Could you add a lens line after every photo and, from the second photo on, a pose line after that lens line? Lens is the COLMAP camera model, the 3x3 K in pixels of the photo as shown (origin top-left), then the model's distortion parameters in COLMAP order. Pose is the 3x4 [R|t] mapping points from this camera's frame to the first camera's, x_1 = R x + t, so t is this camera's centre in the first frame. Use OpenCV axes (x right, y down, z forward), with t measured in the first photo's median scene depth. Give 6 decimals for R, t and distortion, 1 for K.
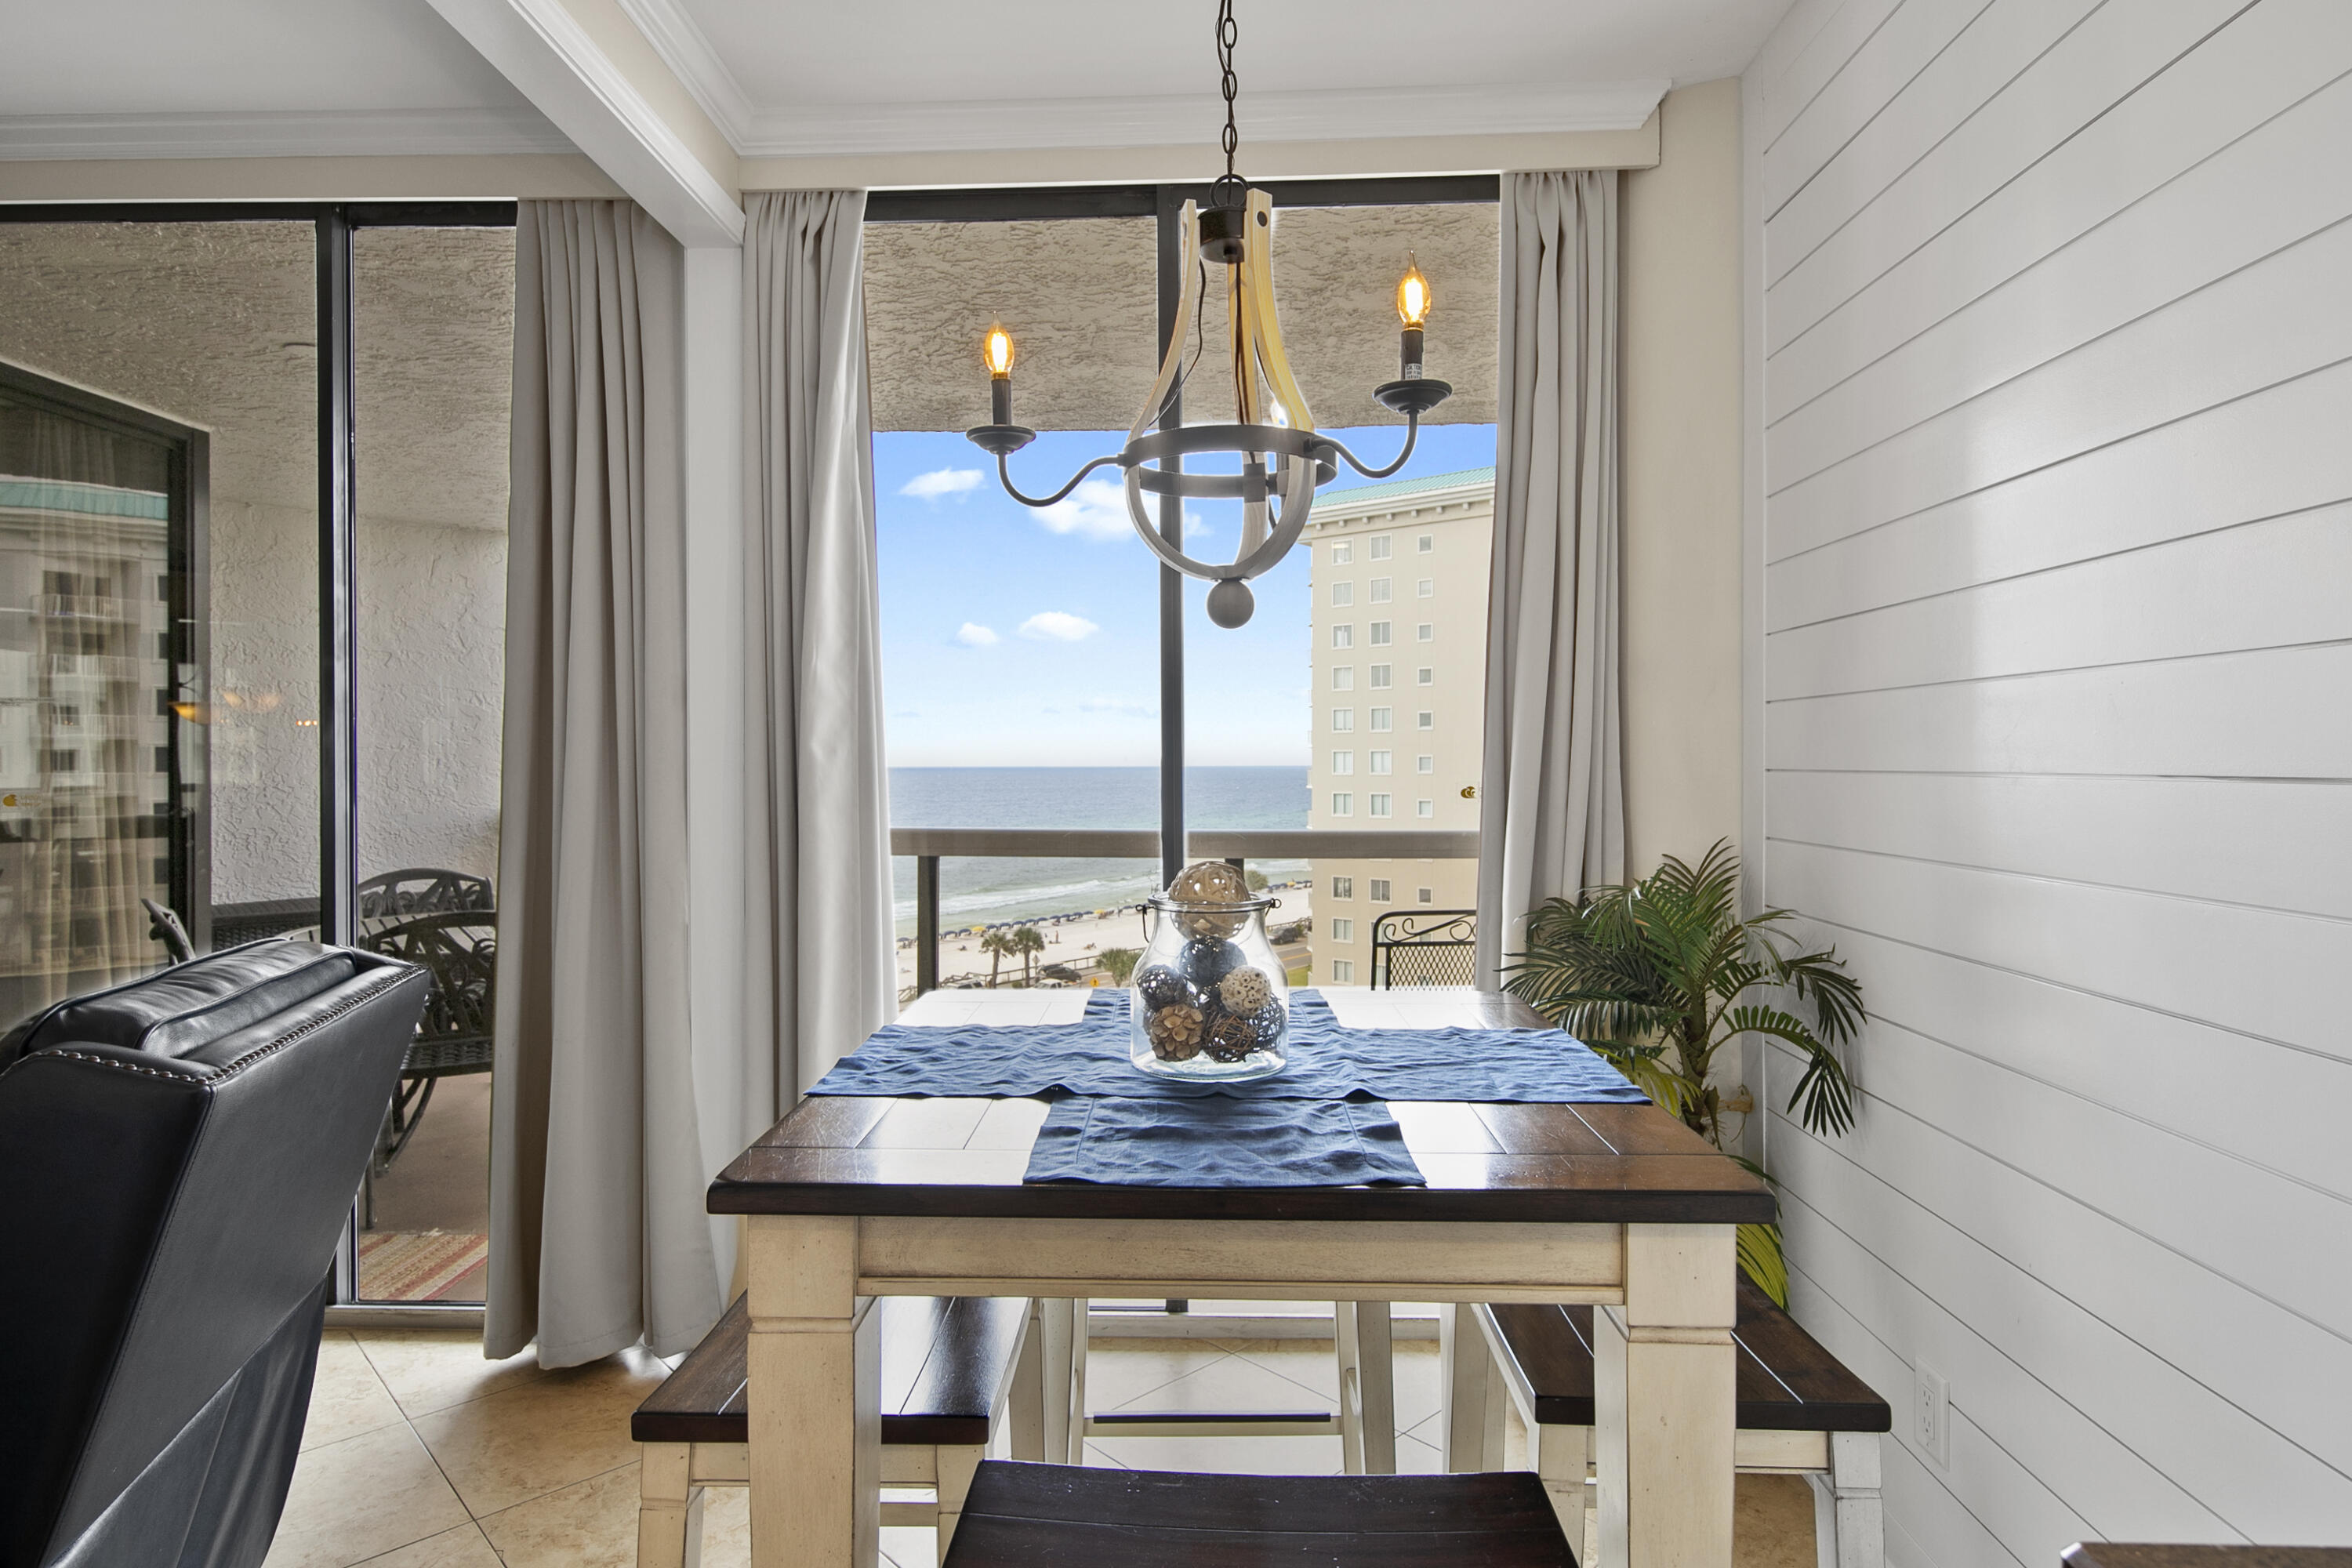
lens RADIAL K [[1299.7, 0, 1173.3], [0, 1299.7, 756.5], [0, 0, 1]] dist [0.001103, 0.000181]
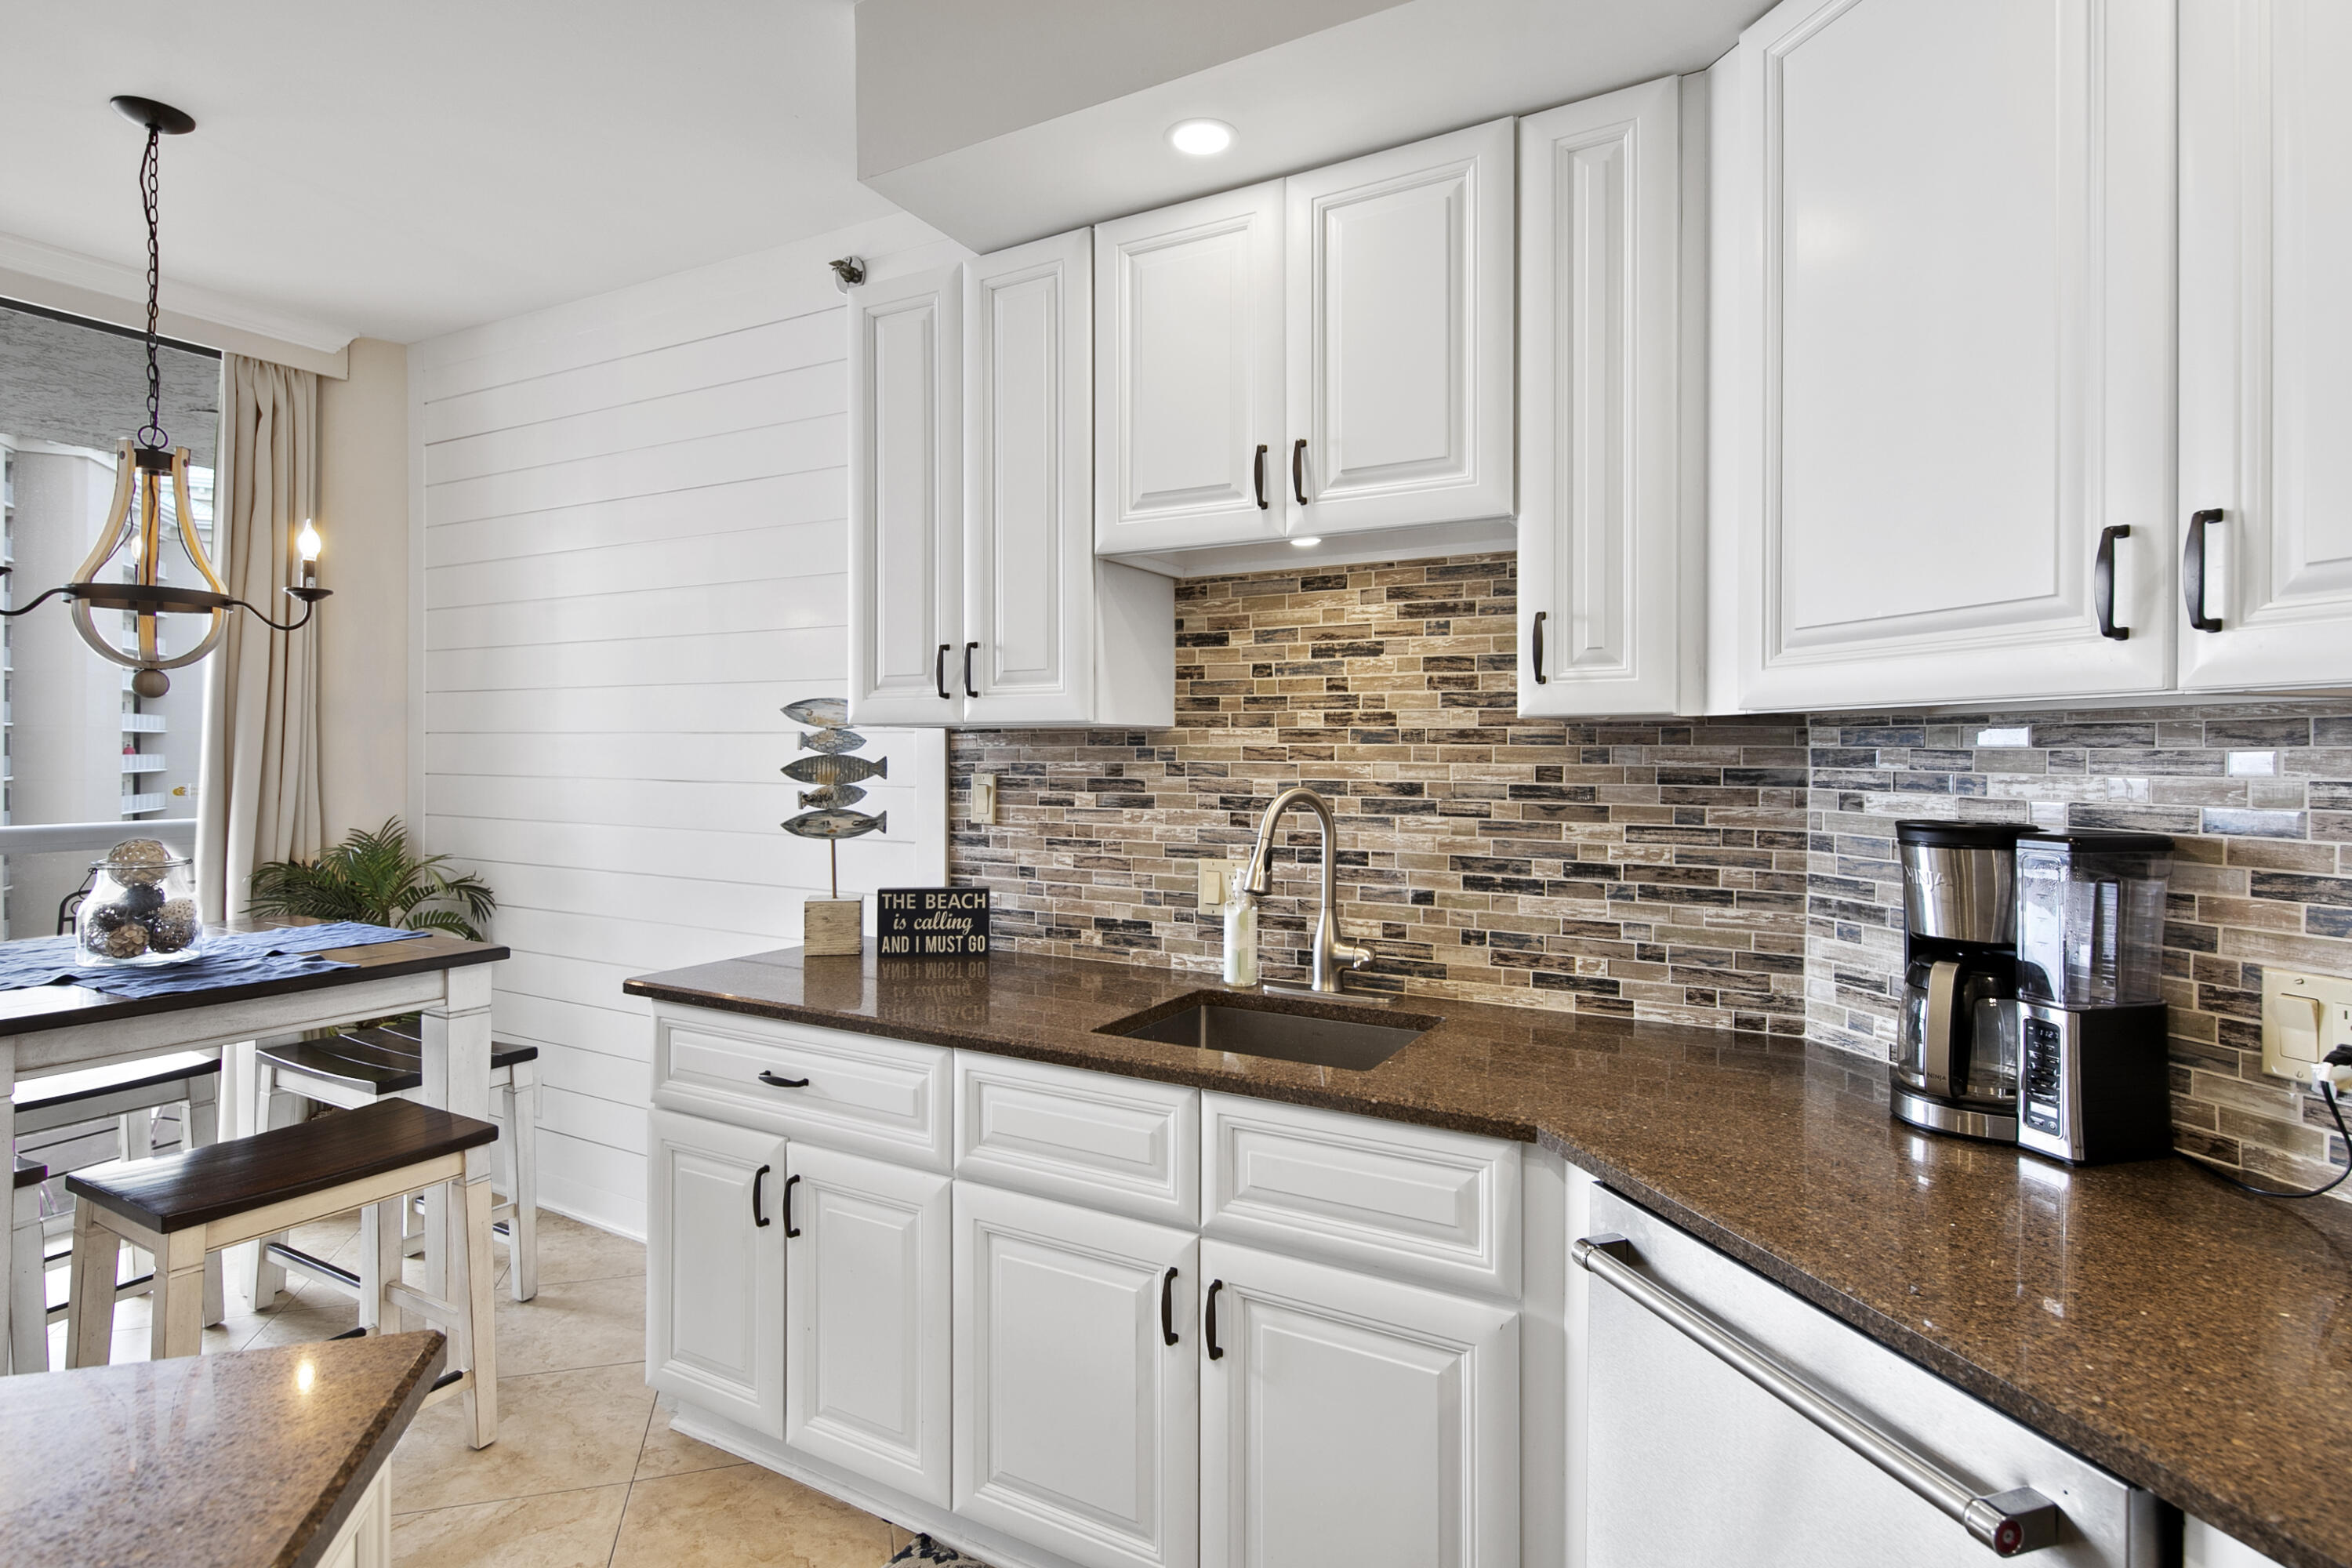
lens RADIAL K [[1171.1, 0, 1181.2], [0, 1171.1, 757.3], [0, 0, 1]] dist [0.010621, -0.005716]
pose [[0.453206, 0.002270, 0.891403, -0.484325], [-0.010435, 0.999942, 0.002759, -0.028397], [-0.891345, -0.010552, 0.453203, -0.592733]]
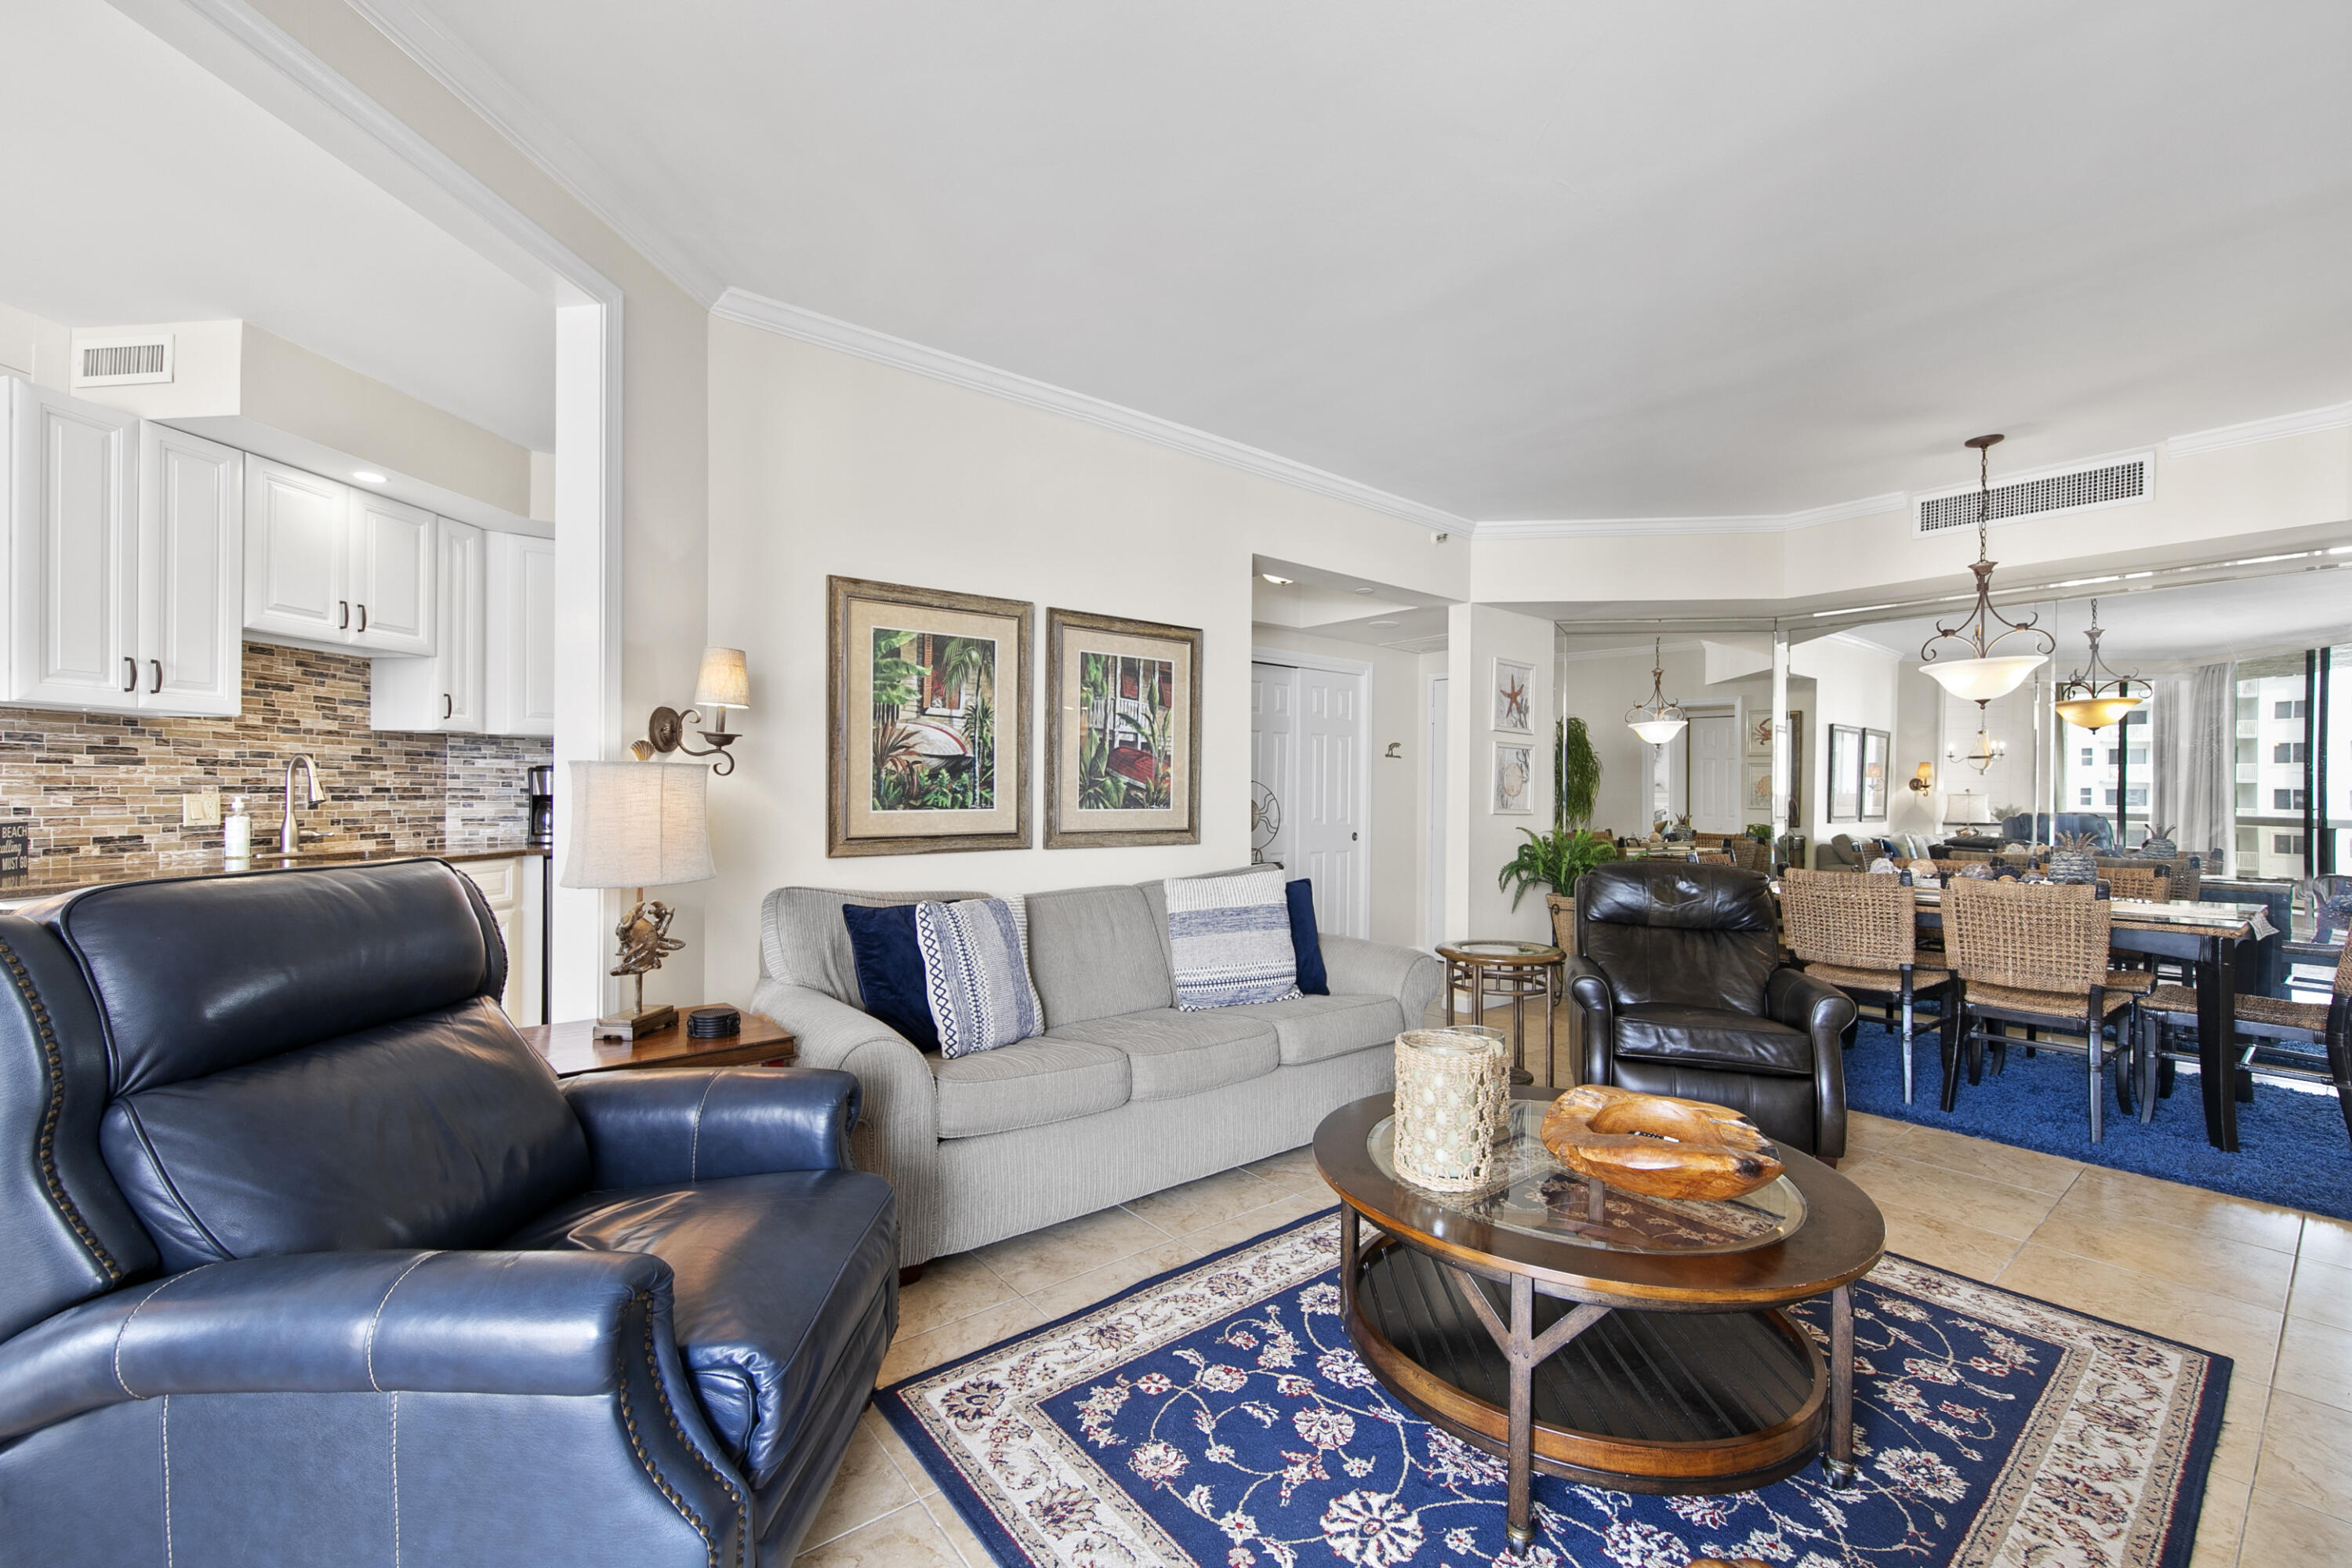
lens RADIAL K [[961.6, 0, 1167.7], [0, 961.6, 791.8], [0, 0, 1]] dist [0.001868, -0.002363]
pose [[-0.997078, -0.002623, 0.076342, -1.172899], [-0.002918, 0.999989, -0.003747, 0.062003], [-0.076332, -0.003959, -0.997075, 1.225934]]
